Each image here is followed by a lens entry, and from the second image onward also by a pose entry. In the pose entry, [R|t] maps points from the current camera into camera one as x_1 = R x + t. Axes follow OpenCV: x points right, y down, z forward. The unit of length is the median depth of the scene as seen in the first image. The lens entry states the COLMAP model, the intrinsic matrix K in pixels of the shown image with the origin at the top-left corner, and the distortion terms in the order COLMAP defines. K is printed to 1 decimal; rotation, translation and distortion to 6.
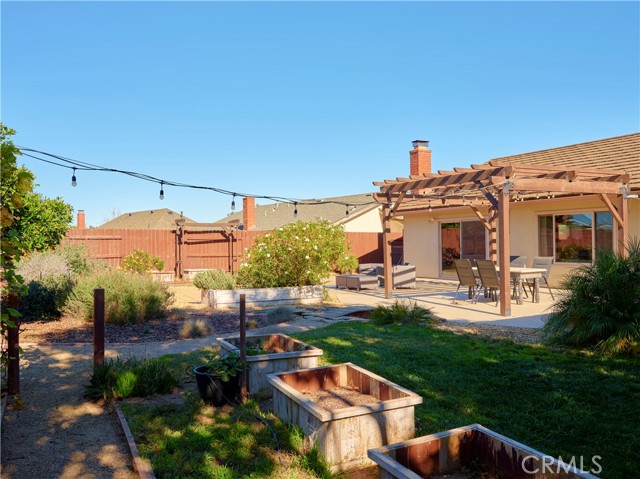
lens RADIAL K [[533.5, 0, 320.0], [0, 533.5, 239.5], [0, 0, 1]] dist [0.074667, 0.001627]
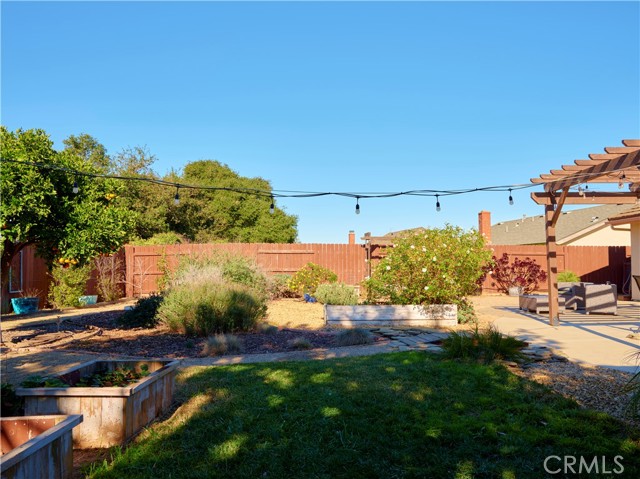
lens RADIAL K [[529.6, 0, 367.4], [0, 529.6, 239.8], [0, 0, 1]] dist [0.005315, 0.002025]
pose [[0.908511, -0.012911, -0.417661, 0.167009], [-0.001725, 0.999398, -0.034646, 0.009750], [0.417857, 0.032197, 0.907942, 0.141099]]
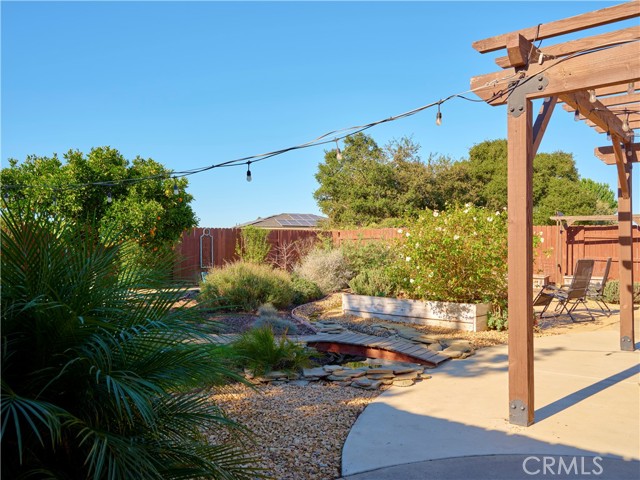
lens RADIAL K [[534.8, 0, 320.0], [0, 534.8, 240.0], [0, 0, 1]] dist [0.012828, 0.005127]
pose [[0.397905, 0.003108, -0.917421, 0.391305], [-0.005104, 0.999986, 0.001174, 0.005225], [0.917412, 0.004215, 0.397915, 0.425558]]
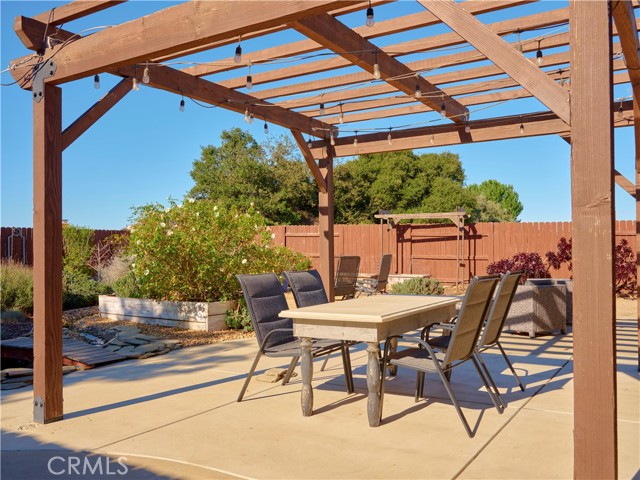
lens RADIAL K [[560.3, 0, 320.0], [0, 560.3, 240.0], [0, 0, 1]] dist [-0.002800, -0.003242]
pose [[0.525552, -0.003401, -0.850755, 0.470983], [0.001824, 0.999994, -0.002872, 0.009745], [0.850760, -0.000042, 0.525555, 0.573079]]
